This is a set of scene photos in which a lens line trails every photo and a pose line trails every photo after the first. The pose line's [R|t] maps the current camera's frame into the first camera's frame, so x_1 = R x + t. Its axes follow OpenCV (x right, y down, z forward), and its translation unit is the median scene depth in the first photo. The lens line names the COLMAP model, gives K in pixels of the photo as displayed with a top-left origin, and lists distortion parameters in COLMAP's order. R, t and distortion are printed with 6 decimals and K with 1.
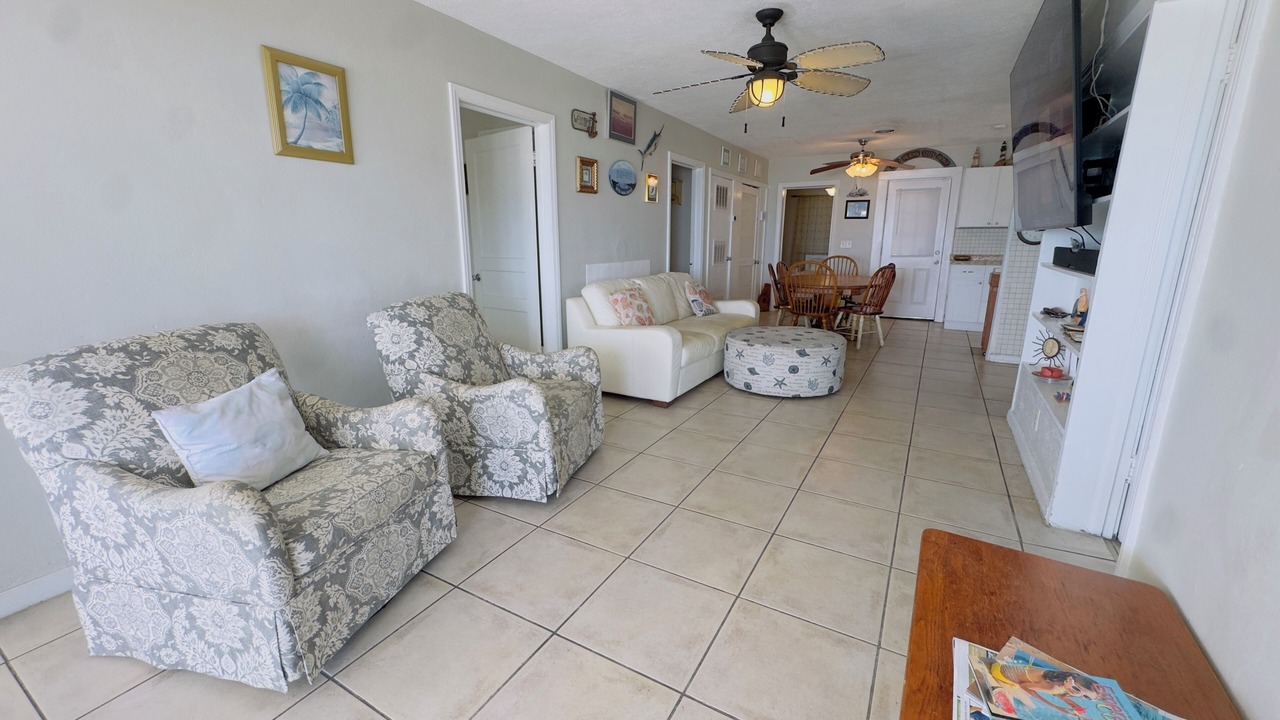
lens RADIAL K [[514.9, 0, 638.6], [0, 514.9, 358.4], [0, 0, 1]] dist [-0.001267, -0.000508]
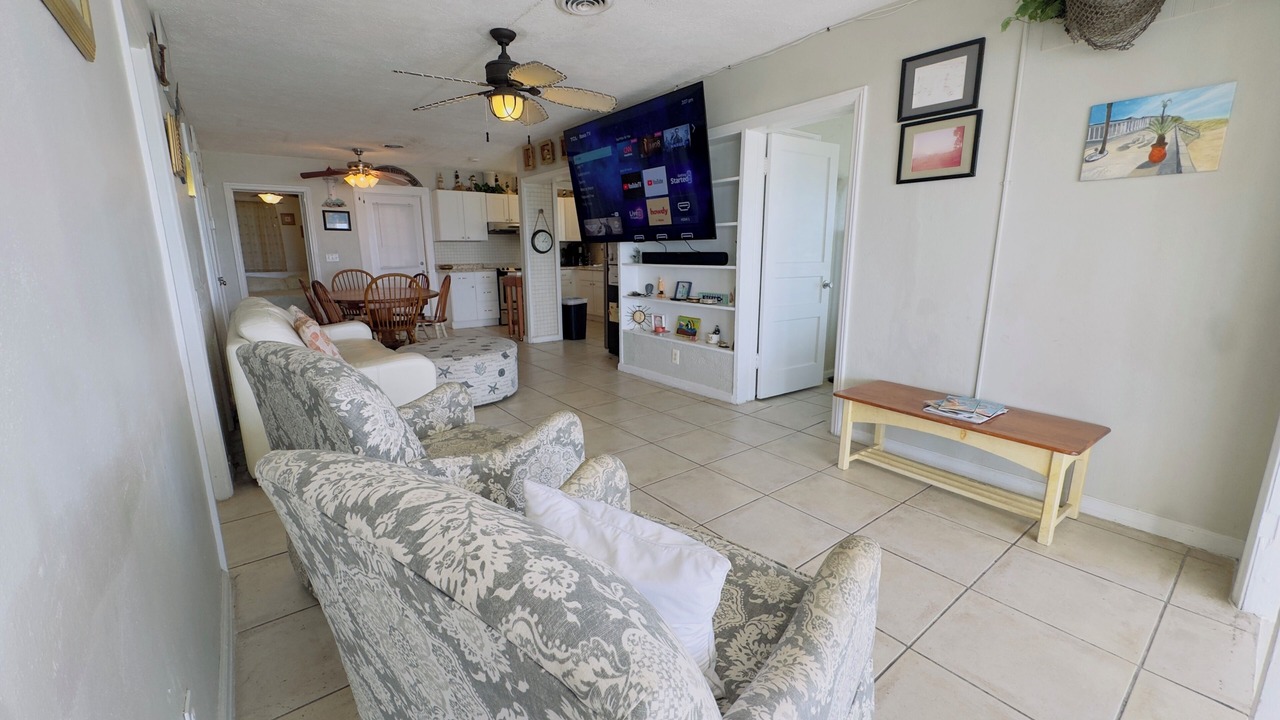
lens RADIAL K [[514.9, 0, 638.6], [0, 514.9, 358.4], [0, 0, 1]] dist [-0.001267, -0.000508]
pose [[0.379425, -0.193424, 0.904778, -0.527674], [0.219678, 0.968773, 0.114981, -0.064663], [-0.898765, 0.155133, 0.410068, 0.312918]]
